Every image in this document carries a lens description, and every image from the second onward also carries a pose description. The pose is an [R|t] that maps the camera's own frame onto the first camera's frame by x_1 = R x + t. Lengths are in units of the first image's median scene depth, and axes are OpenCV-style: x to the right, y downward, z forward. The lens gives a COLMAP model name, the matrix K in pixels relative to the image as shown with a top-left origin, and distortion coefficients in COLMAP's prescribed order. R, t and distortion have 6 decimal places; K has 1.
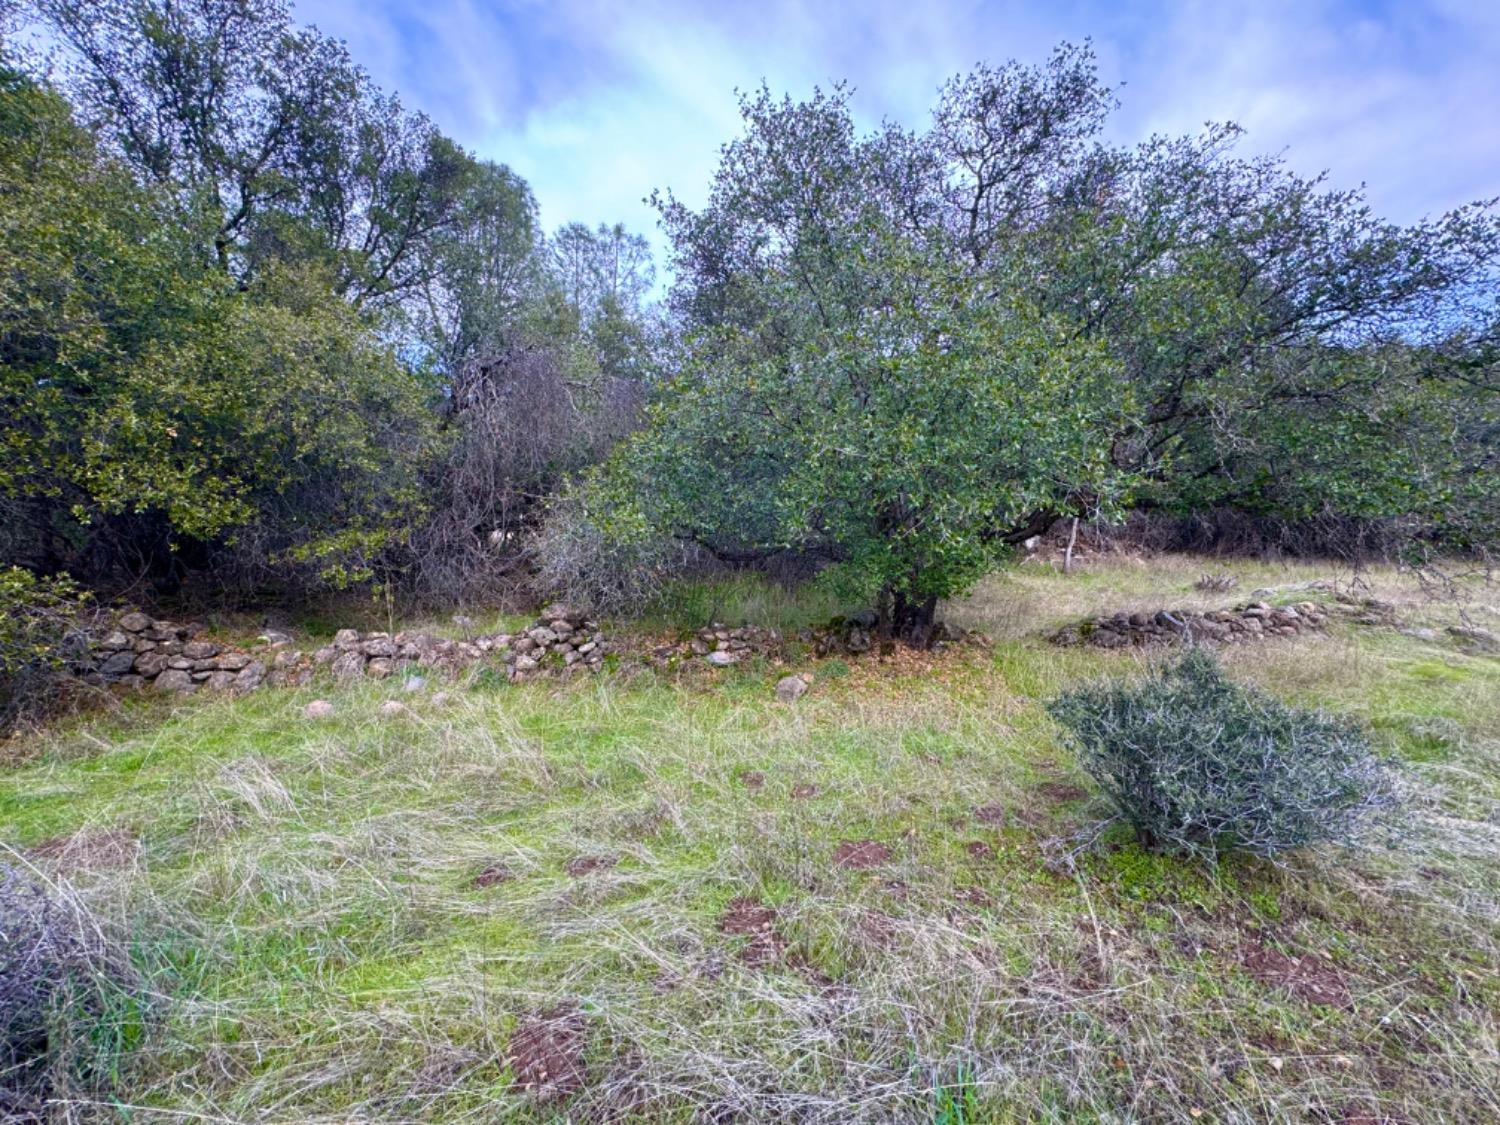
lens RADIAL K [[603.9, 0, 750.7], [0, 603.9, 559.7], [0, 0, 1]] dist [-0.000913, 0.000057]
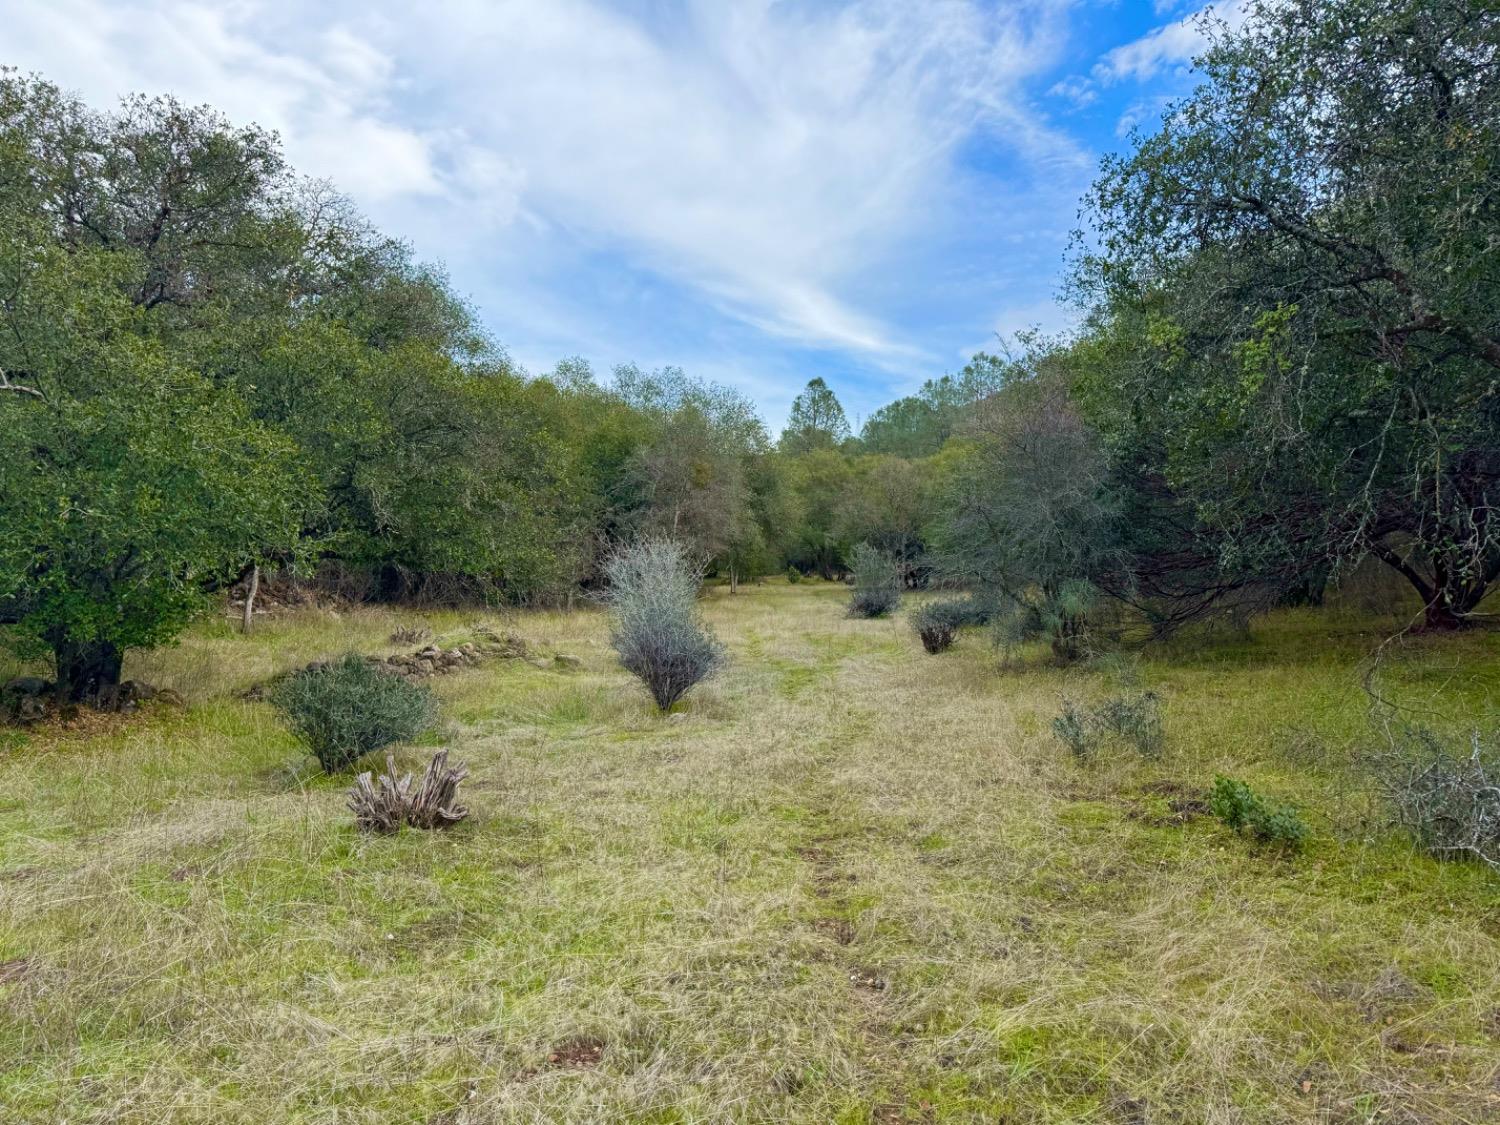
lens RADIAL K [[1045.8, 0, 751.0], [0, 1045.8, 564.2], [0, 0, 1]] dist [-0.010418, -0.007503]
pose [[0.584281, 0.009617, 0.811494, -0.337191], [0.037583, 0.998536, -0.038894, 0.020647], [-0.810681, 0.053224, 0.583065, -0.554912]]
